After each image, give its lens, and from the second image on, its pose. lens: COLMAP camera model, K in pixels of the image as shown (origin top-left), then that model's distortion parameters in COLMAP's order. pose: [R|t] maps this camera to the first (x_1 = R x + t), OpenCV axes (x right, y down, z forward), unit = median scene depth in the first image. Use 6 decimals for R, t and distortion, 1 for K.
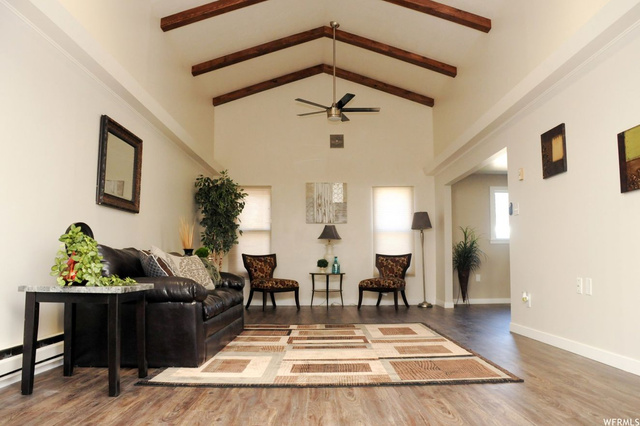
lens RADIAL K [[493.1, 0, 320.0], [0, 493.1, 213.0], [0, 0, 1]] dist [-0.124231, 0.003310]
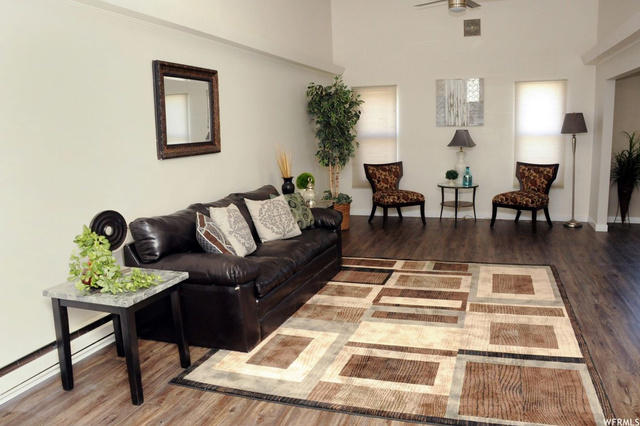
lens RADIAL K [[485.3, 0, 320.0], [0, 485.3, 213.0], [0, 0, 1]] dist [-0.161872, 0.089864]
pose [[0.939957, 0.032265, -0.339766, 0.076179], [0.062418, 0.962479, 0.264079, -0.072901], [0.335538, -0.269431, 0.902675, 0.118590]]
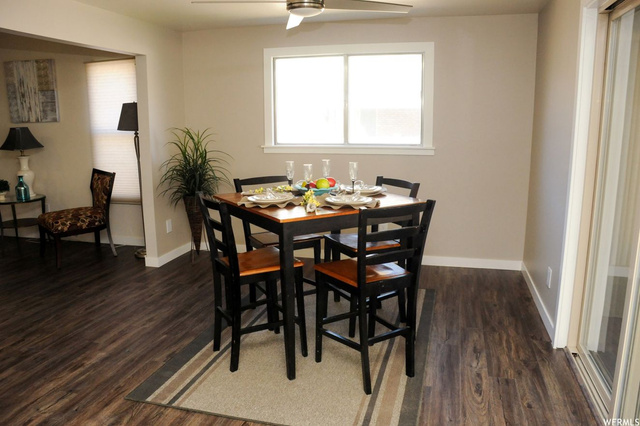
lens RADIAL K [[469.9, 0, 320.0], [0, 469.9, 213.0], [0, 0, 1]] dist [-0.040400, -0.000146]
pose [[0.960965, 0.041621, -0.273520, 0.598102], [0.039829, 0.957510, 0.285636, -0.027020], [0.273787, -0.285381, 0.918476, 0.511804]]
